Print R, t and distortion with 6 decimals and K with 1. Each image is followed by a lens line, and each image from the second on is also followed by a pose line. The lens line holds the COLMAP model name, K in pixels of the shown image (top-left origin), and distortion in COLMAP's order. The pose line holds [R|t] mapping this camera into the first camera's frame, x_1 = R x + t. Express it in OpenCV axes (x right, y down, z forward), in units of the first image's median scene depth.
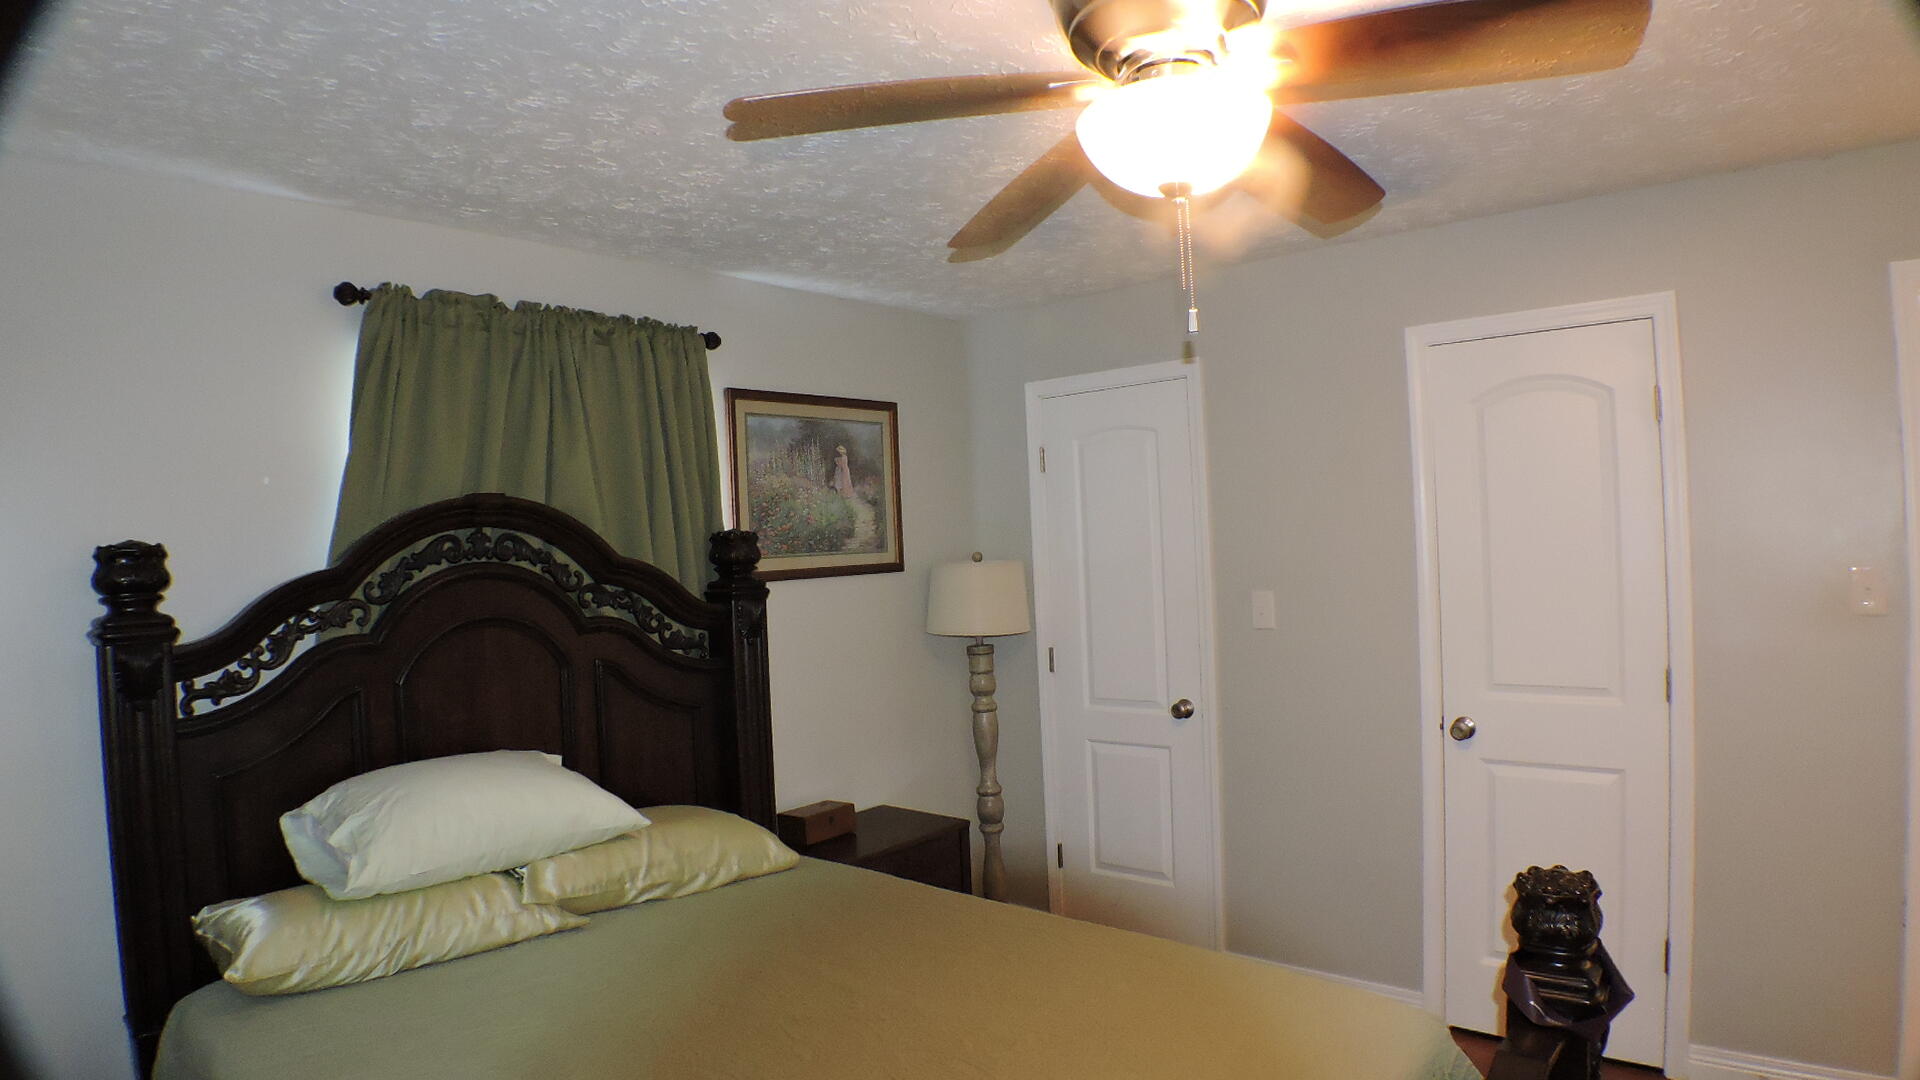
lens RADIAL K [[1067.9, 0, 958.2], [0, 1067.9, 531.0], [0, 0, 1]] dist [-0.131300, 0.021583]
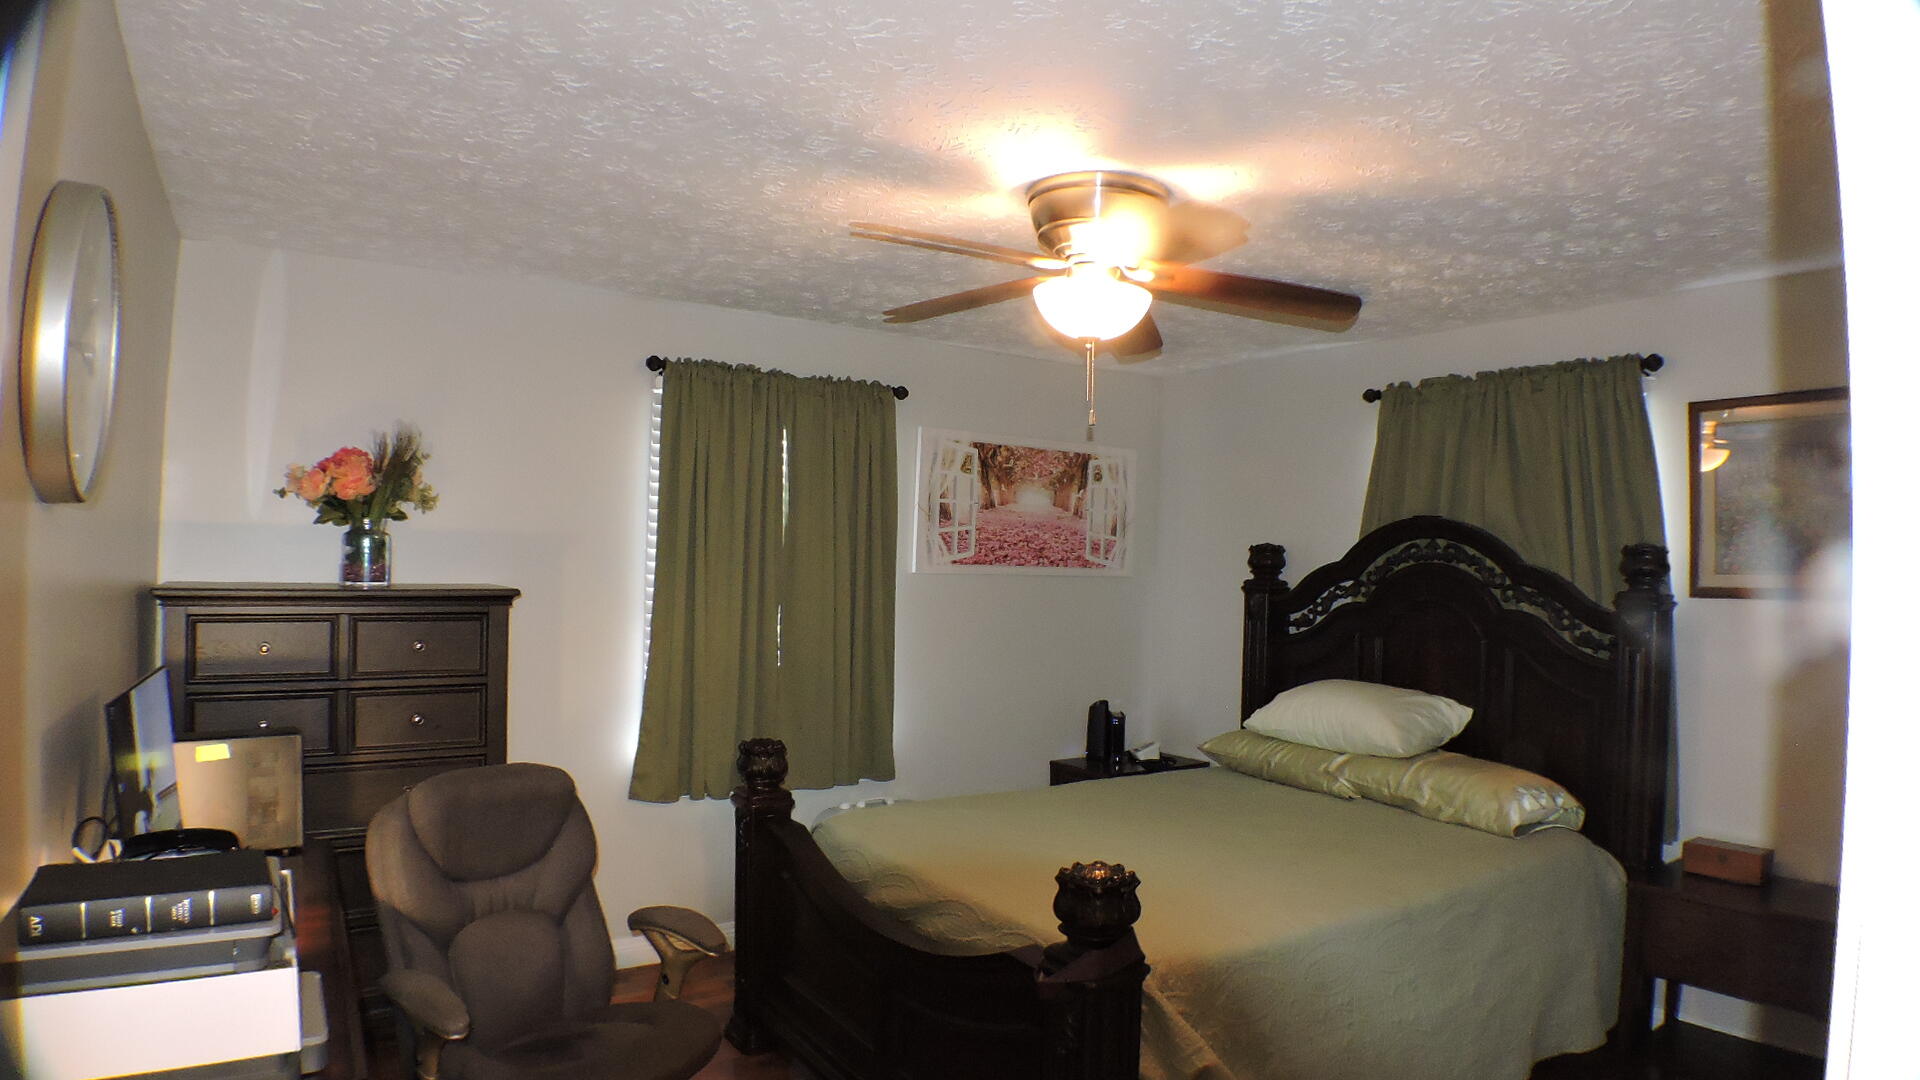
lens RADIAL K [[1067.9, 0, 958.2], [0, 1067.9, 531.0], [0, 0, 1]] dist [-0.131300, 0.021583]
pose [[-0.244584, 0.011515, -0.969560, 1.152360], [-0.000661, 0.999927, 0.012043, -0.032513], [0.969628, 0.003587, -0.244559, 0.730500]]
